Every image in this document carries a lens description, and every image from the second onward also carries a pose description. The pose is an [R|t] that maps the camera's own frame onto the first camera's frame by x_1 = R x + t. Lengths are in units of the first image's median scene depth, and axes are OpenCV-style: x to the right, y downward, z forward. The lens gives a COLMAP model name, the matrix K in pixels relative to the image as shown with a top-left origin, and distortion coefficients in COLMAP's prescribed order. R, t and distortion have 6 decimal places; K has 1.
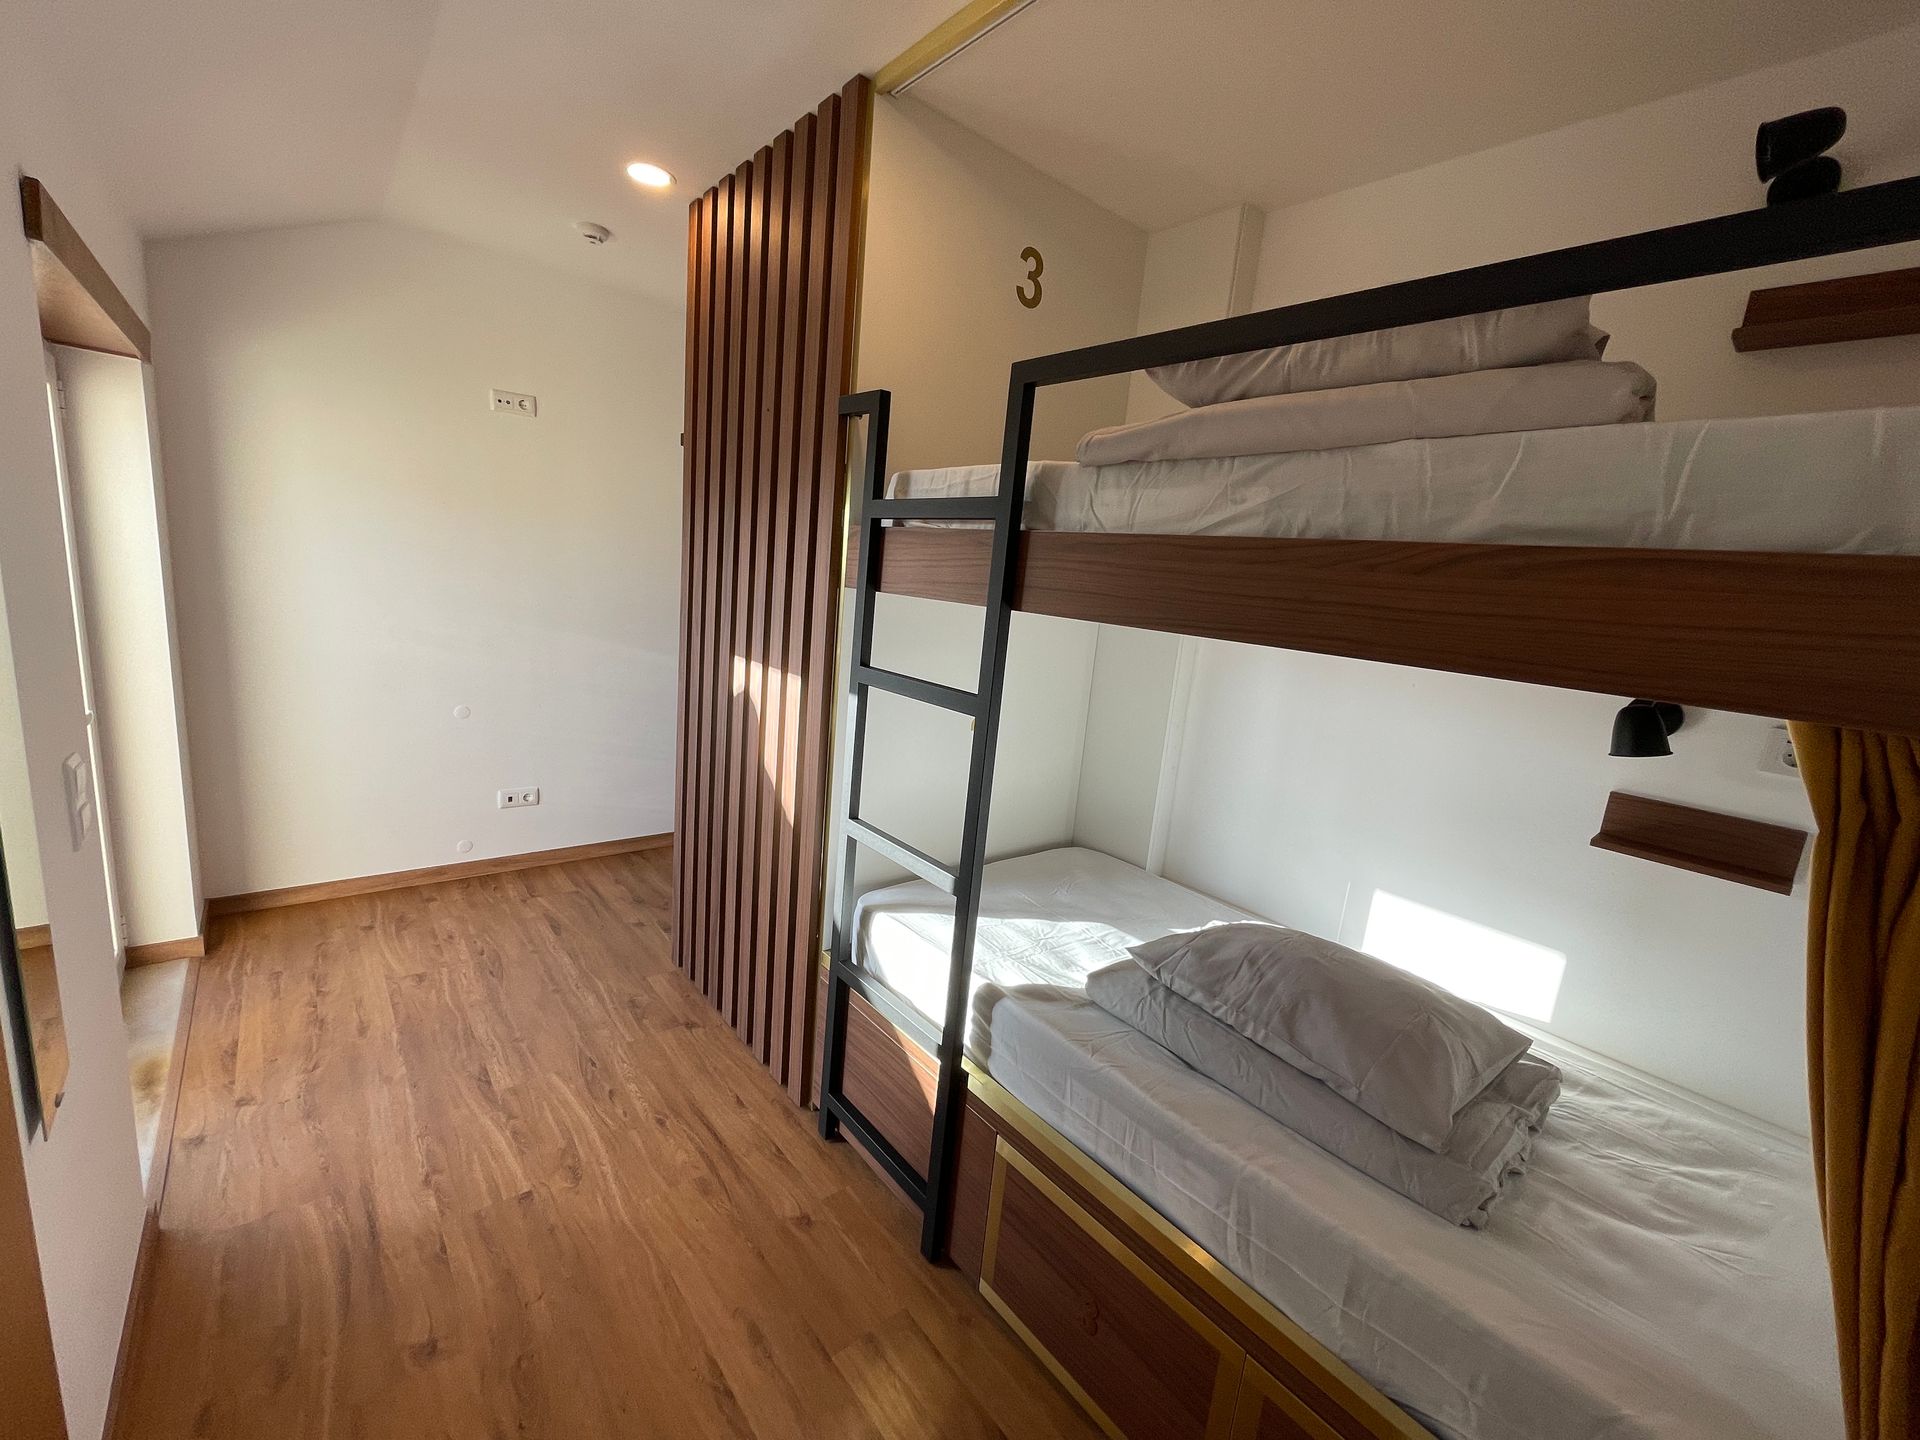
lens RADIAL K [[770.4, 0, 960.0], [0, 770.4, 720.0], [0, 0, 1]] dist [-0.000382, -0.000120]
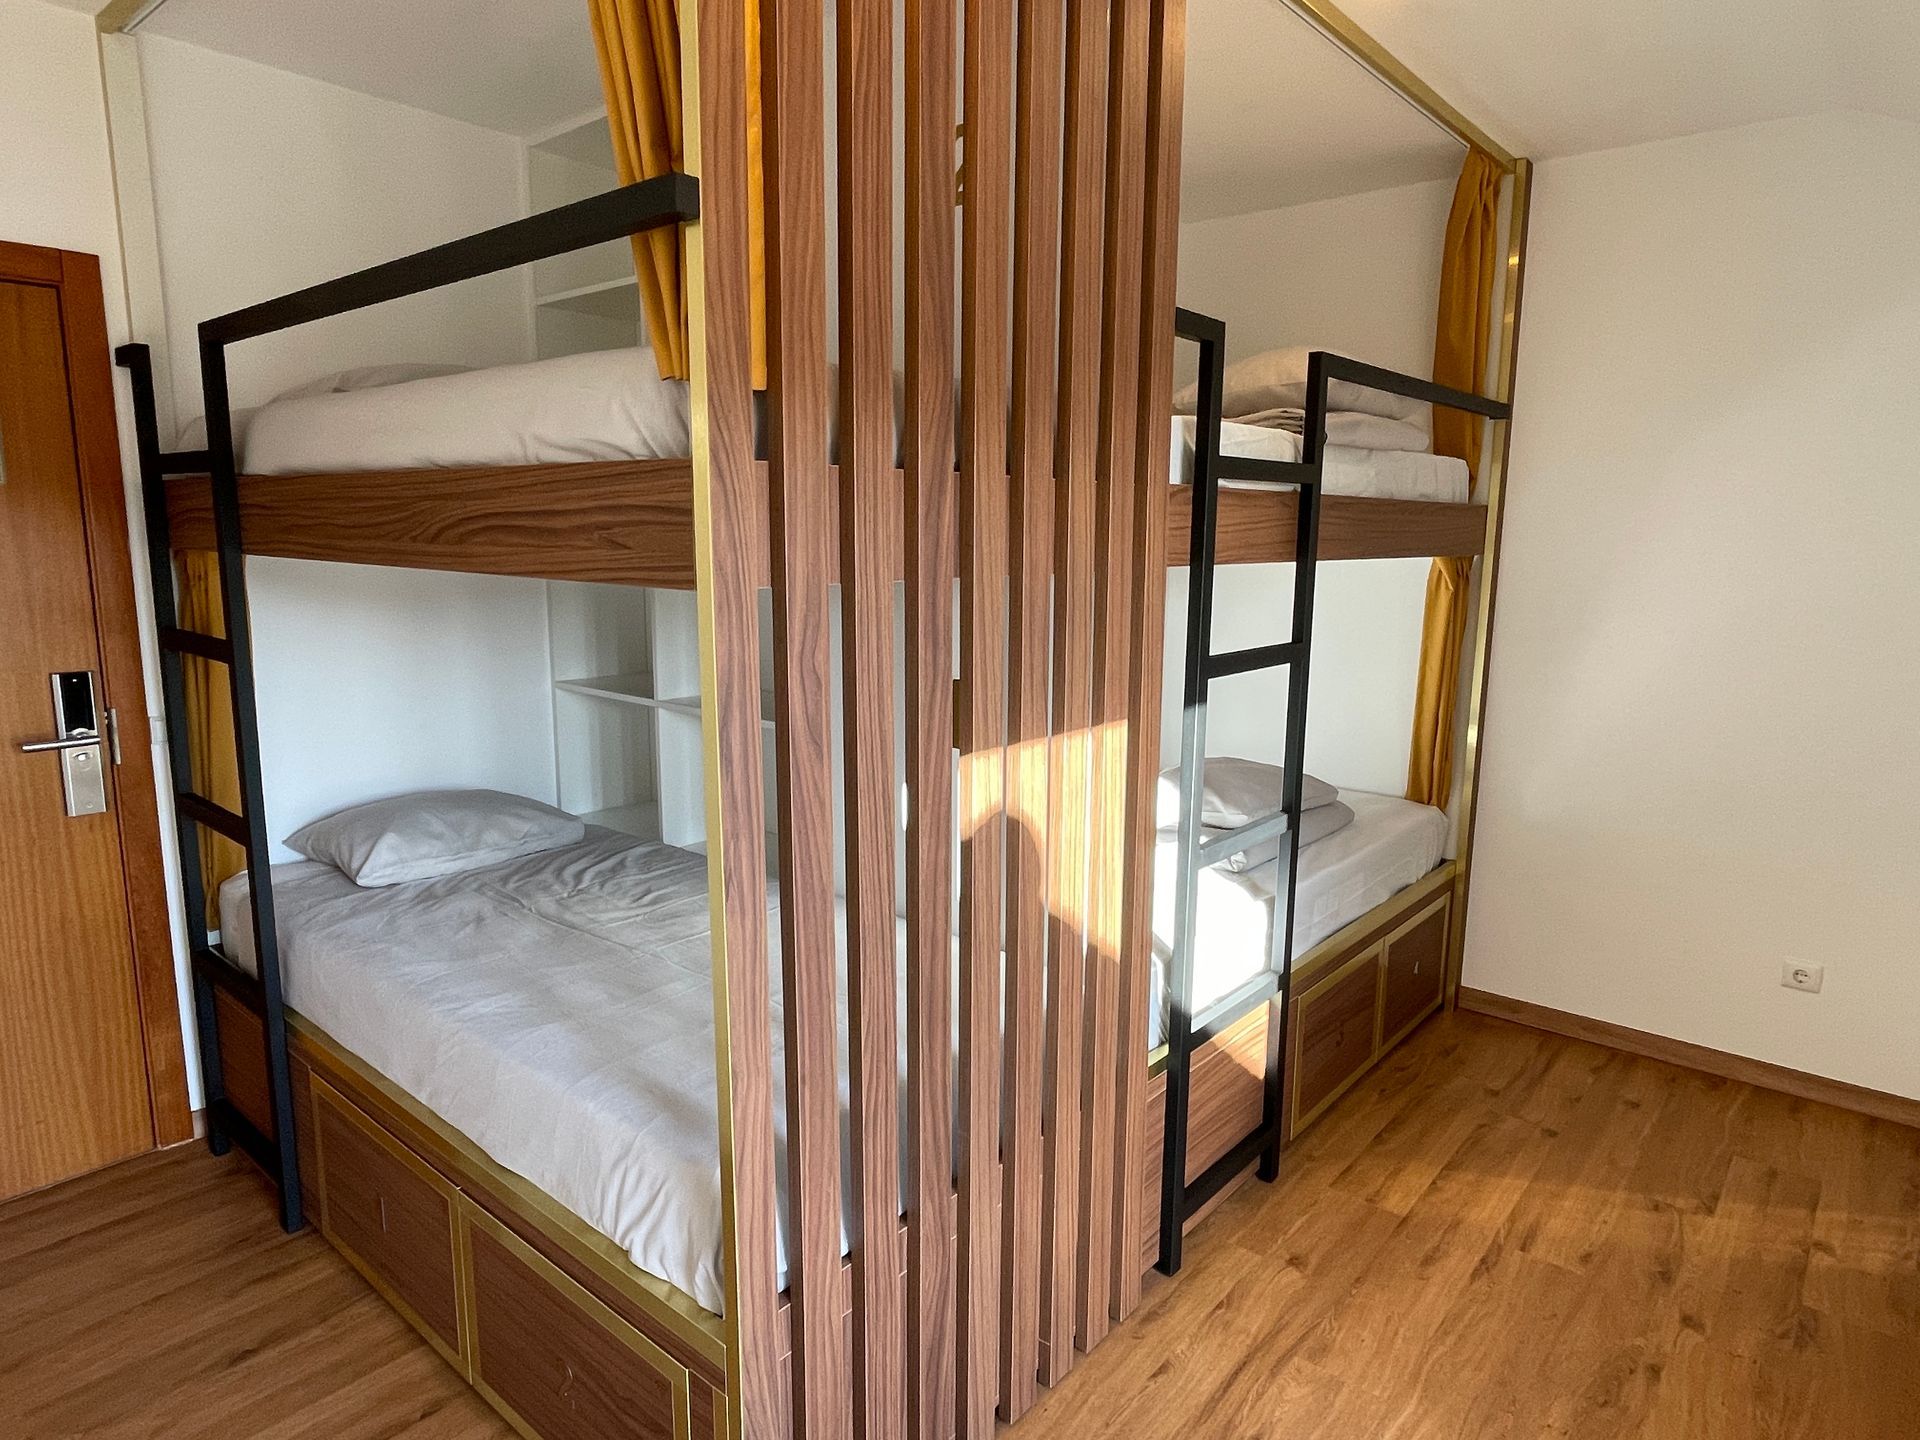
lens RADIAL K [[1148.9, 0, 960.0], [0, 1148.9, 720.0], [0, 0, 1]] dist [-0.003249, -0.000694]
pose [[-0.160164, -0.255974, 0.953323, -1.307570], [0.152629, 0.947753, 0.280121, -0.403231], [-0.975219, 0.190371, -0.112727, 1.469134]]
